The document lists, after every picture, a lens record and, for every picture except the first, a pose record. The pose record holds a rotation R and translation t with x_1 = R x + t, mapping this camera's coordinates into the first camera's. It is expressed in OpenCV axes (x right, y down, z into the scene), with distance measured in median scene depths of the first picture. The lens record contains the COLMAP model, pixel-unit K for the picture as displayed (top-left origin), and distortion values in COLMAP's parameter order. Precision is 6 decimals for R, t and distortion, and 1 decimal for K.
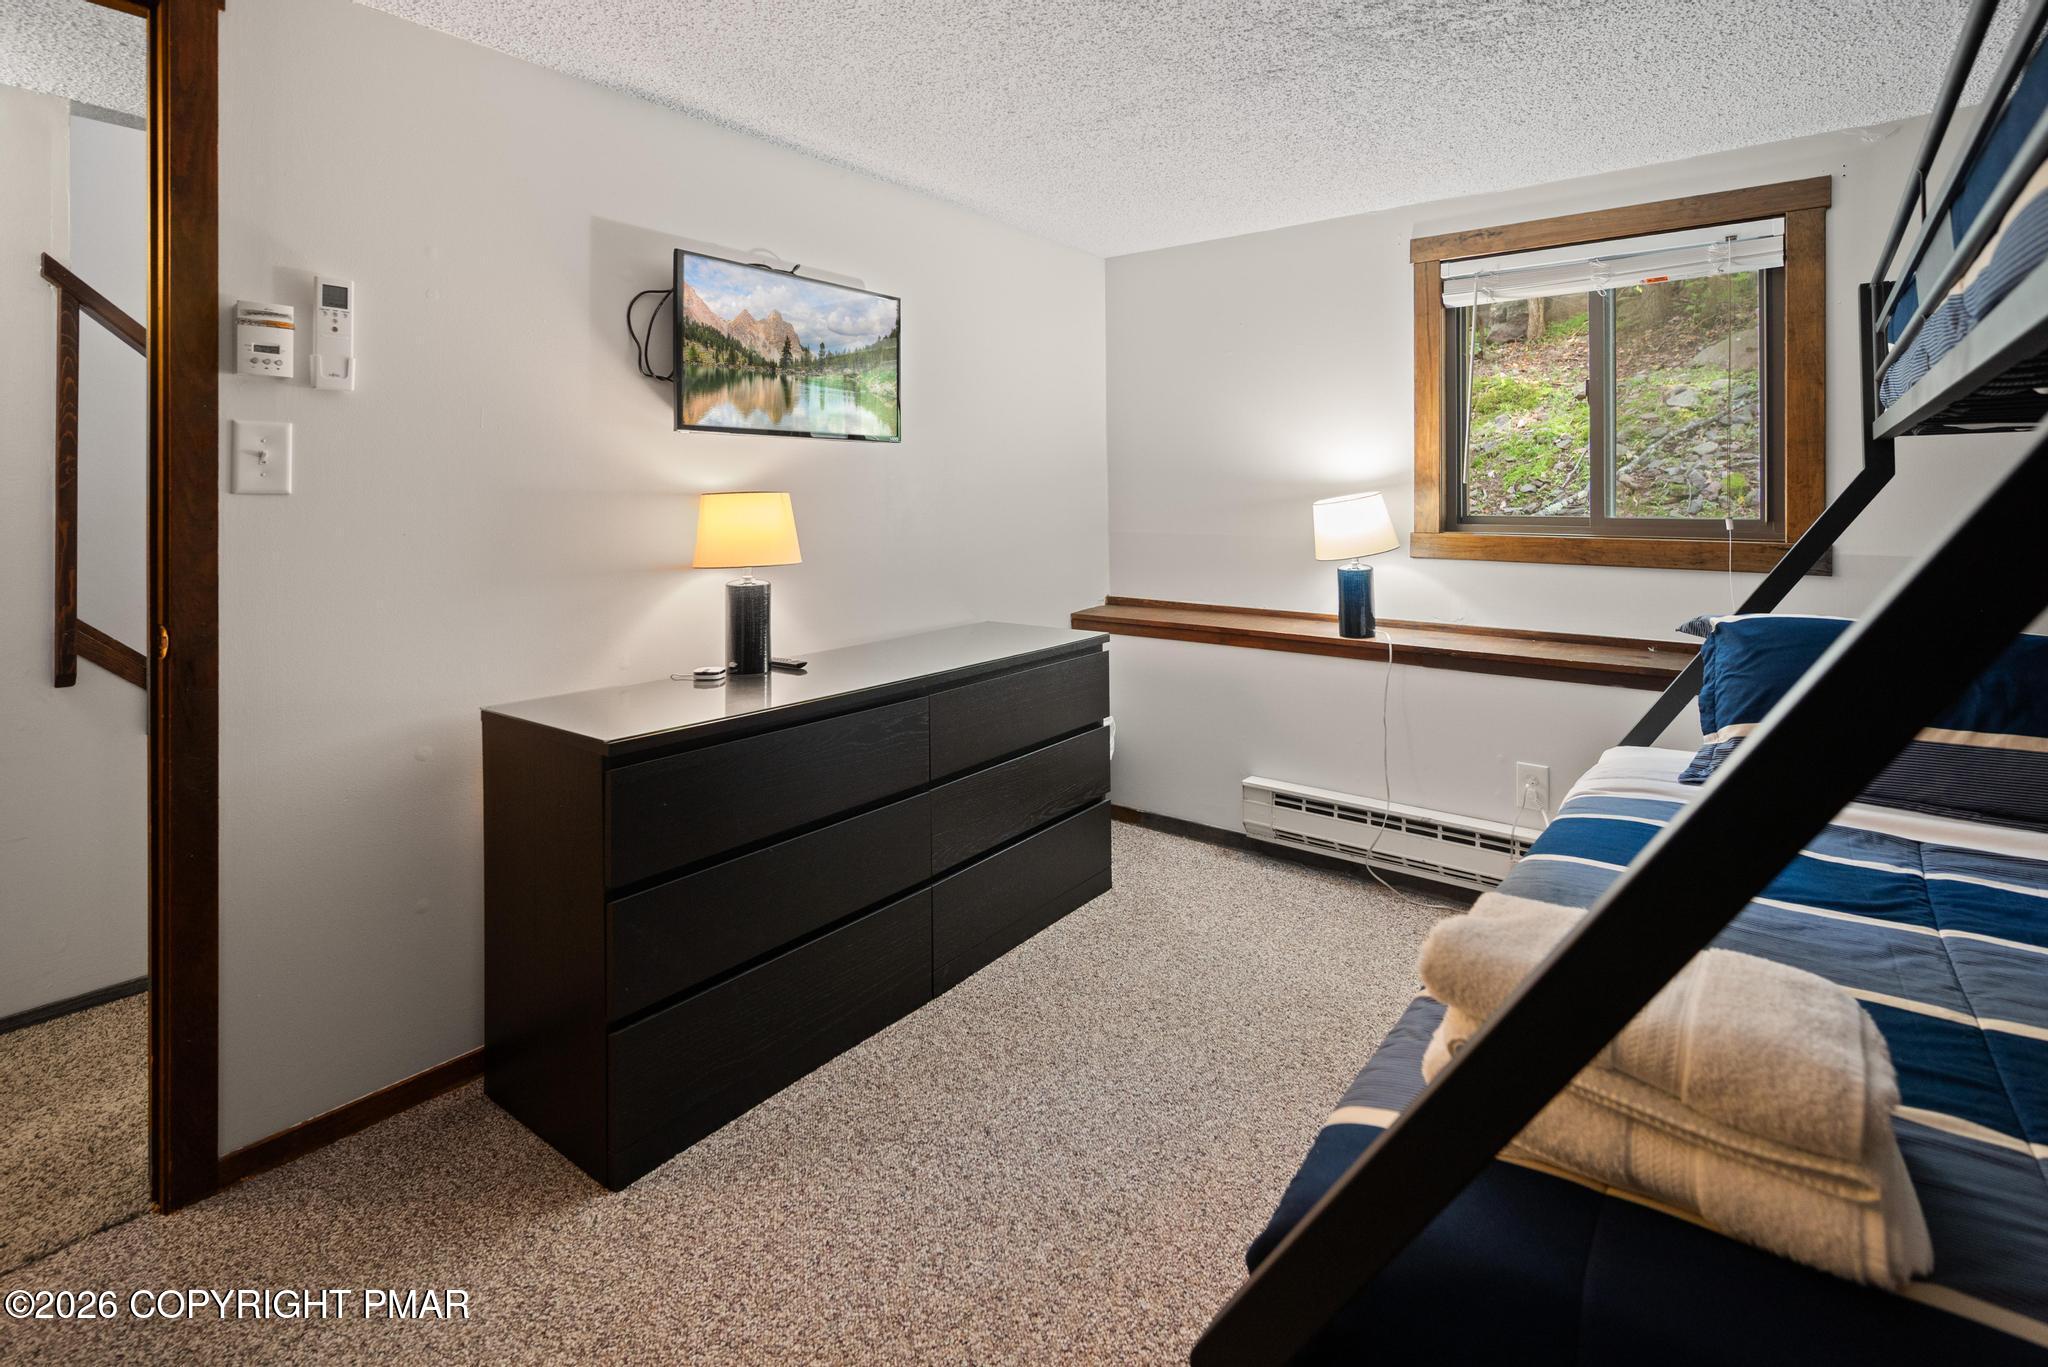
lens RADIAL K [[912.0, 0, 1024.0], [0, 912.0, 683.5], [0, 0, 1]] dist [0.000898, -0.000132]
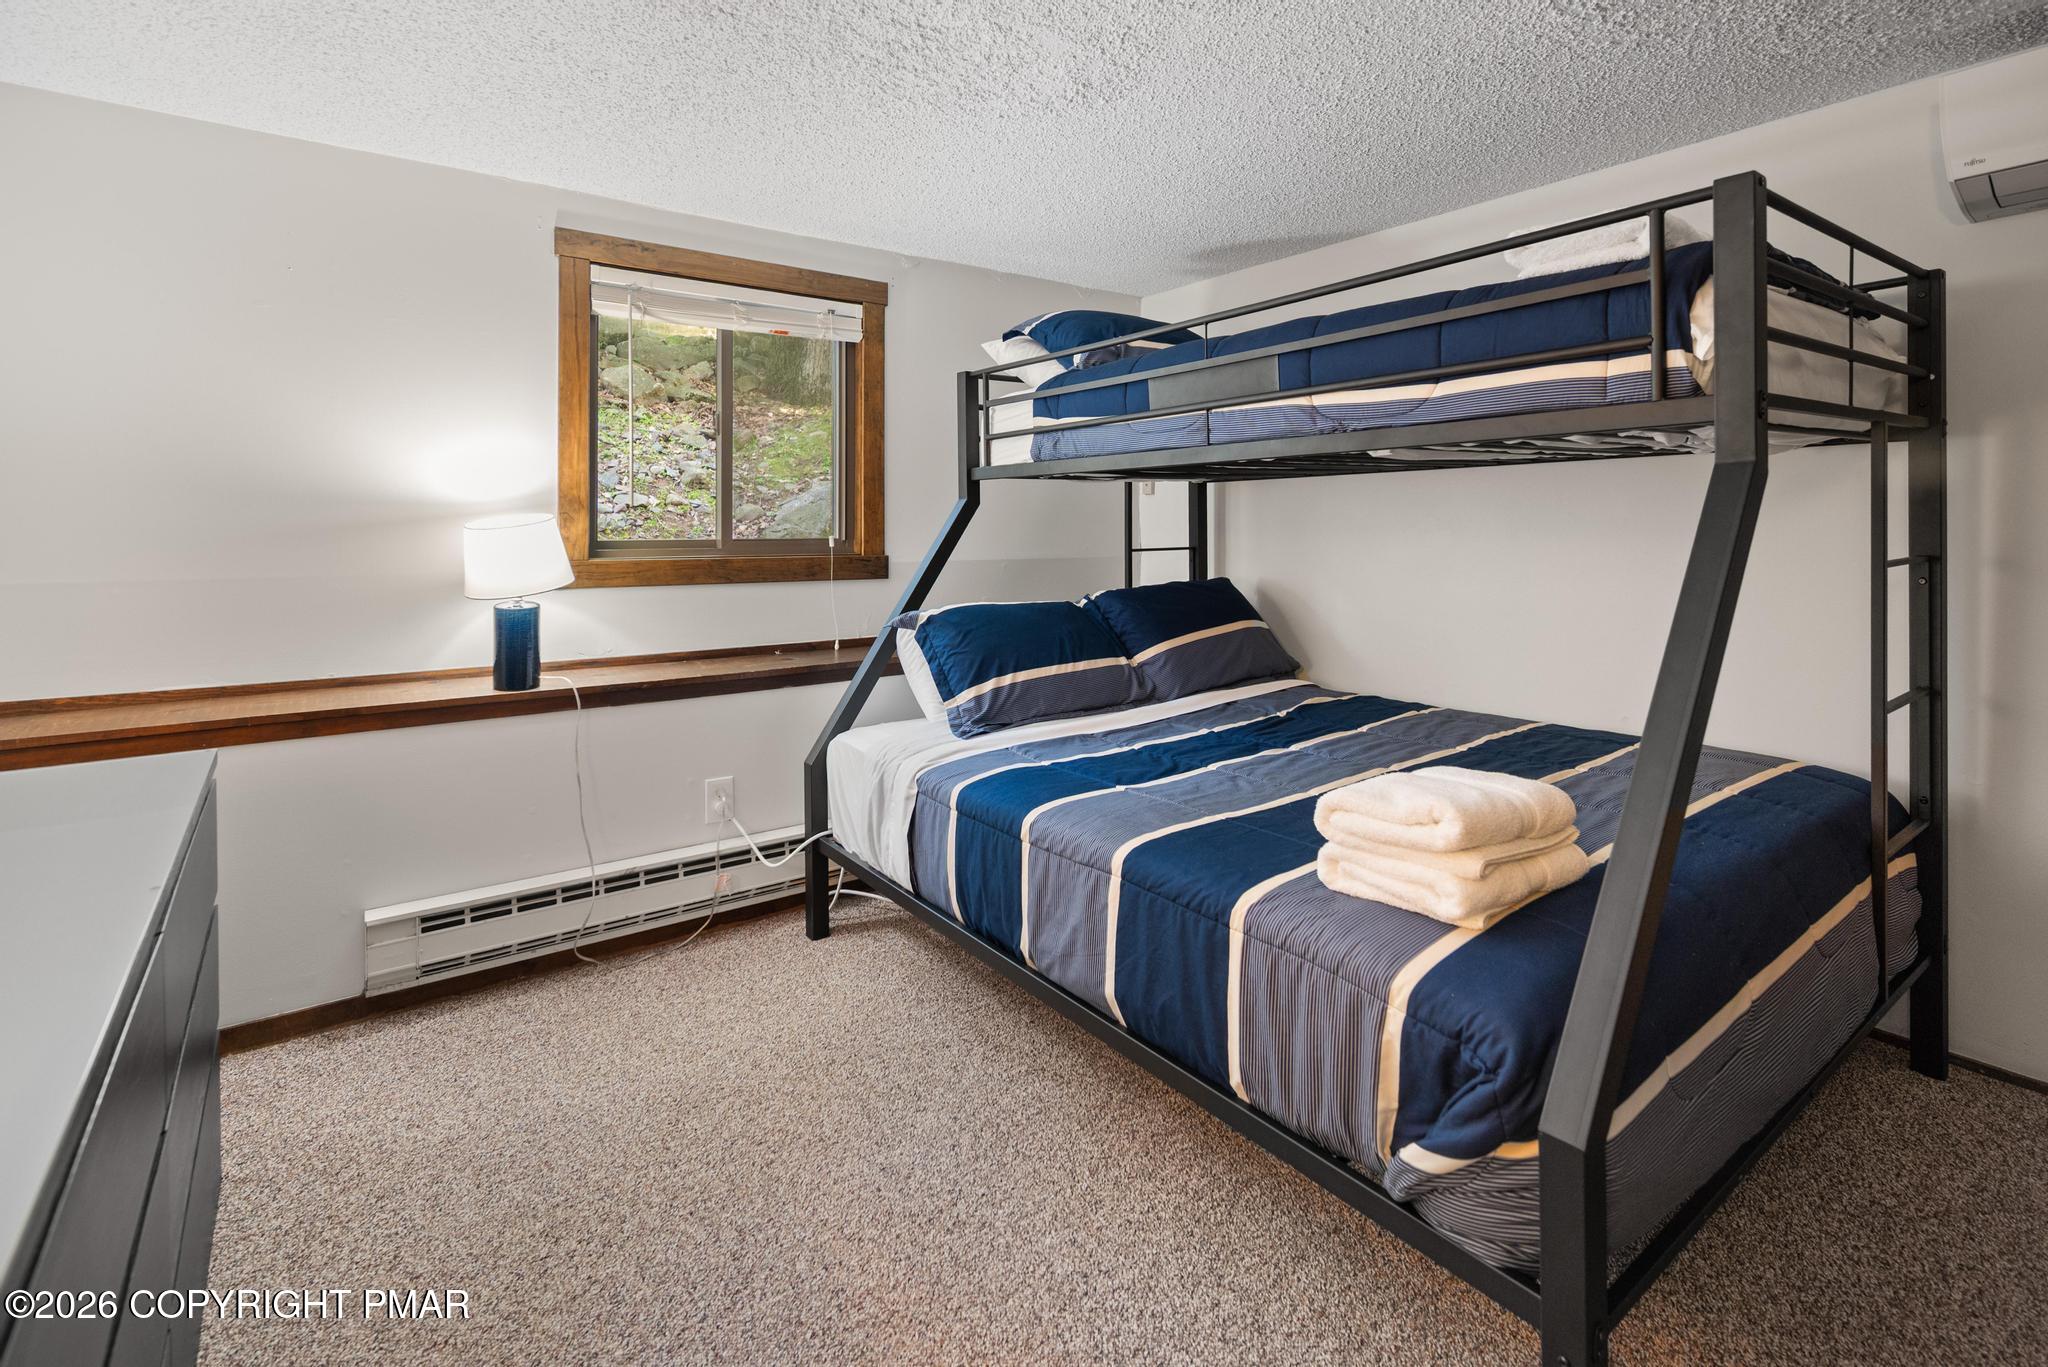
lens RADIAL K [[925.1, 0, 1051.4], [0, 925.1, 680.2], [0, 0, 1]] dist [0.001184, 0.000040]
pose [[0.293316, -0.160972, 0.942366, -0.315657], [0.195277, 0.975028, 0.105770, -0.059371], [-0.935859, 0.152999, 0.317425, 0.314555]]
